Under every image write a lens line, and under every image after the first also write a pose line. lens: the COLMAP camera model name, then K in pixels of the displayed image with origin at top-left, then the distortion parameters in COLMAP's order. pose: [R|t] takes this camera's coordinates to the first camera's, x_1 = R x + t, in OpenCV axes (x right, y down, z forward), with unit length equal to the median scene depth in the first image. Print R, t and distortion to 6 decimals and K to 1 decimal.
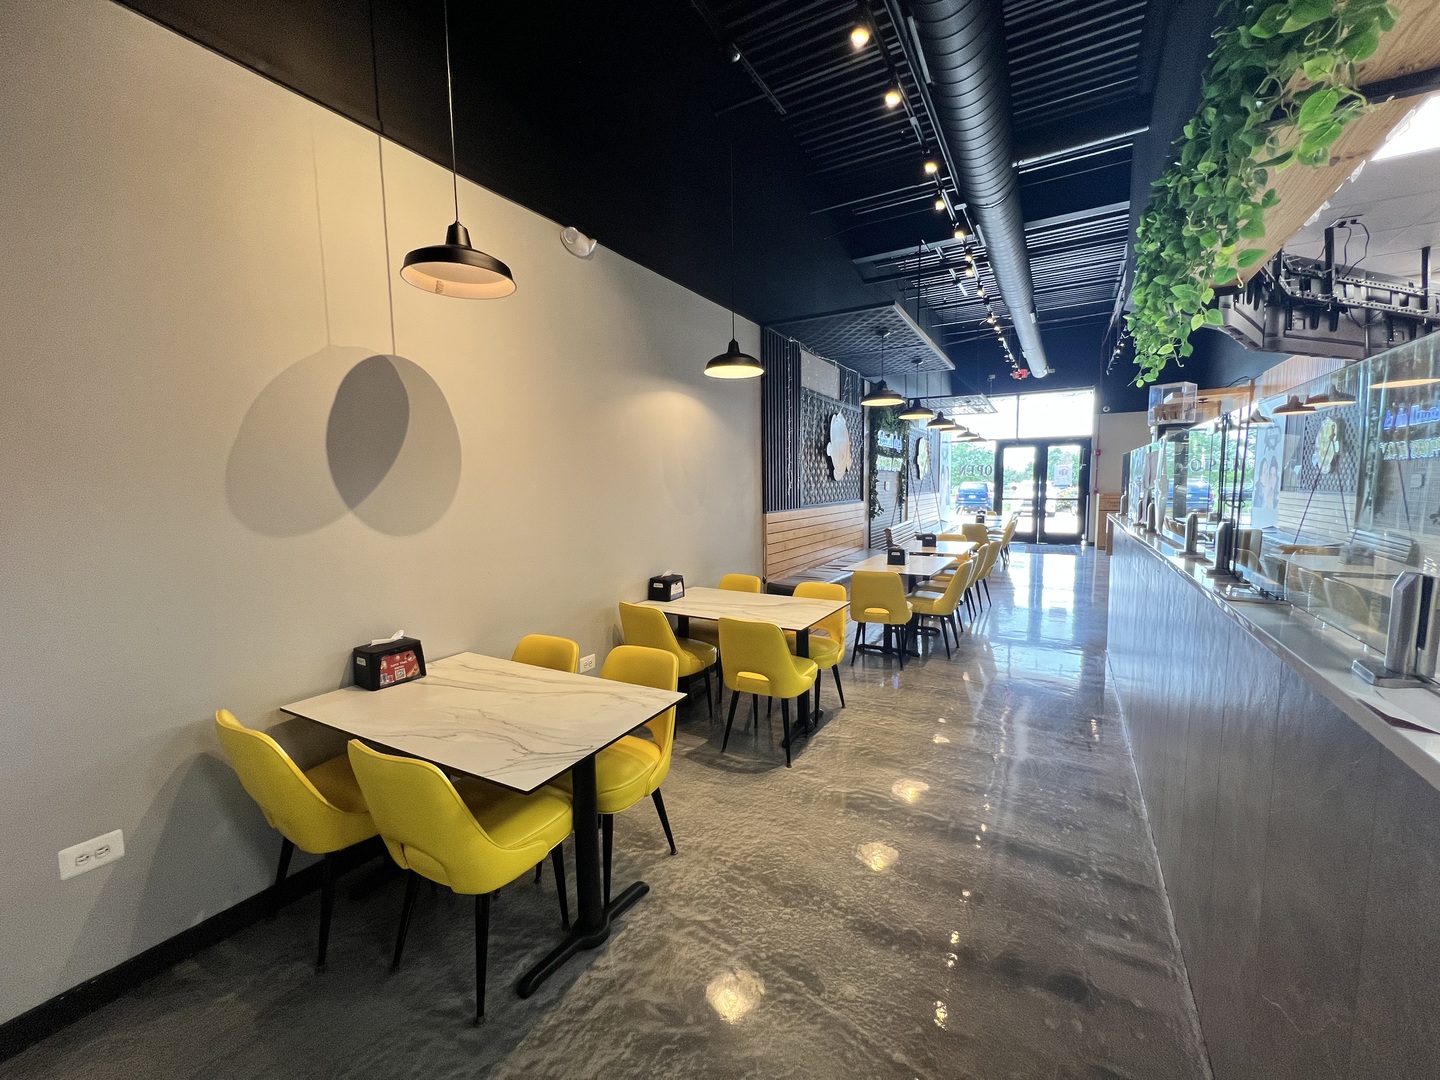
lens RADIAL K [[578.7, 0, 729.7], [0, 578.7, 536.8], [0, 0, 1]] dist [-0.001571, 0.000029]
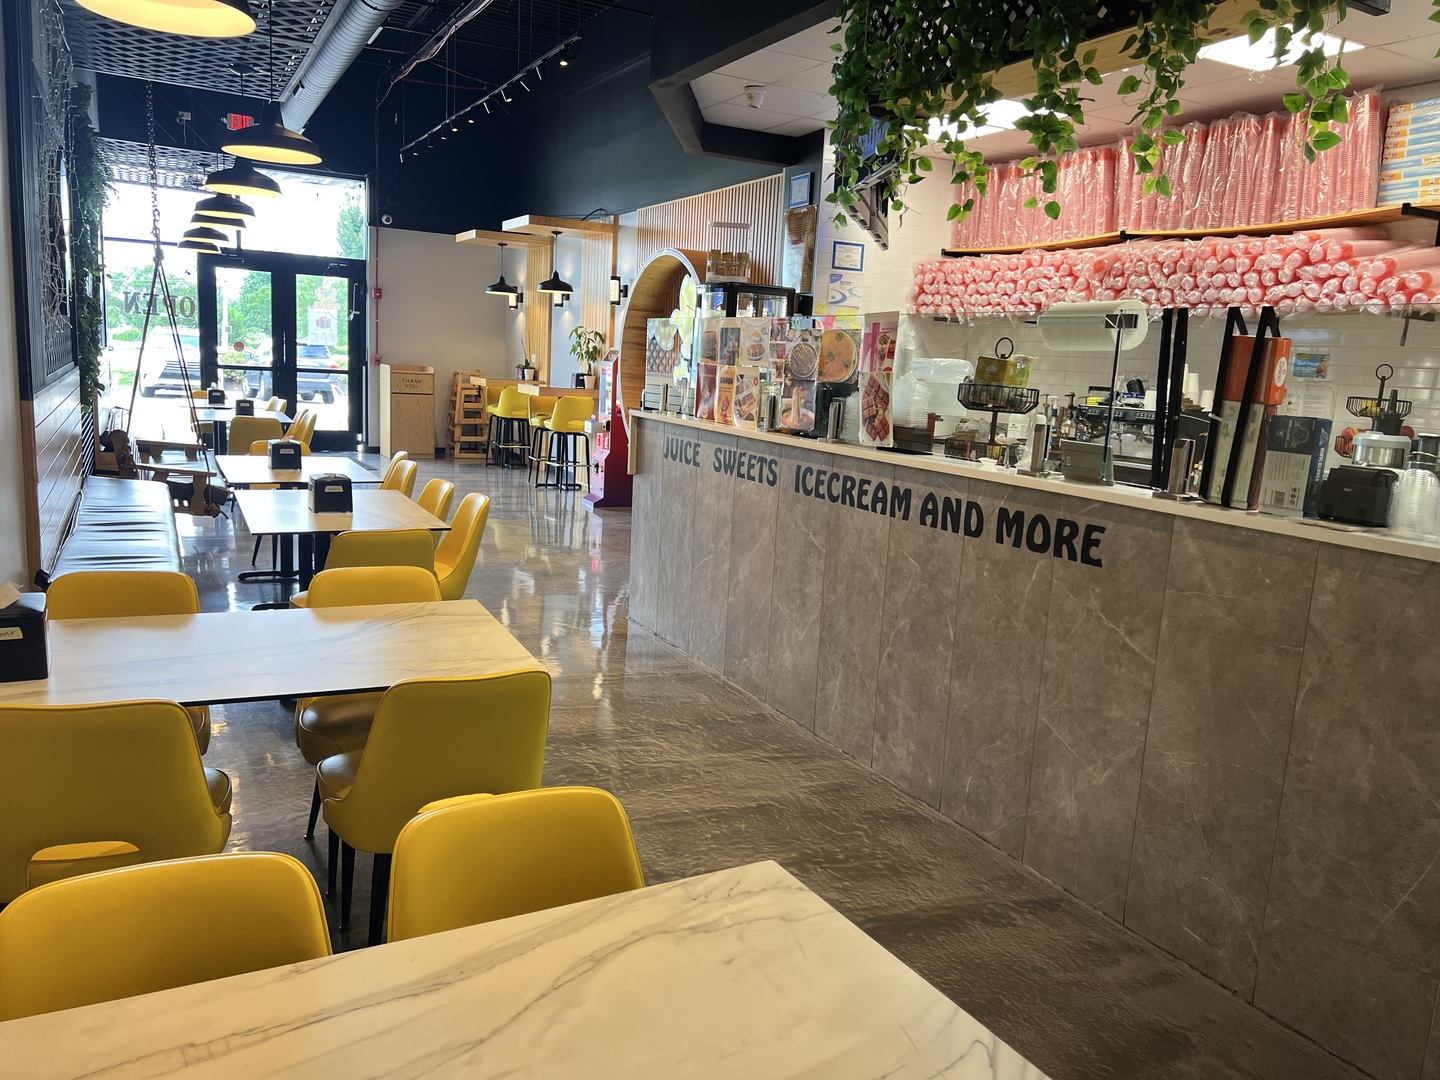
lens RADIAL K [[1080.2, 0, 719.9], [0, 1080.2, 541.3], [0, 0, 1]] dist [0.049831, -0.058272]
pose [[0.543042, -0.097257, 0.834055, -0.120755], [0.013413, 0.994148, 0.107192, -0.008817], [-0.839599, -0.047022, 0.541168, 0.097271]]
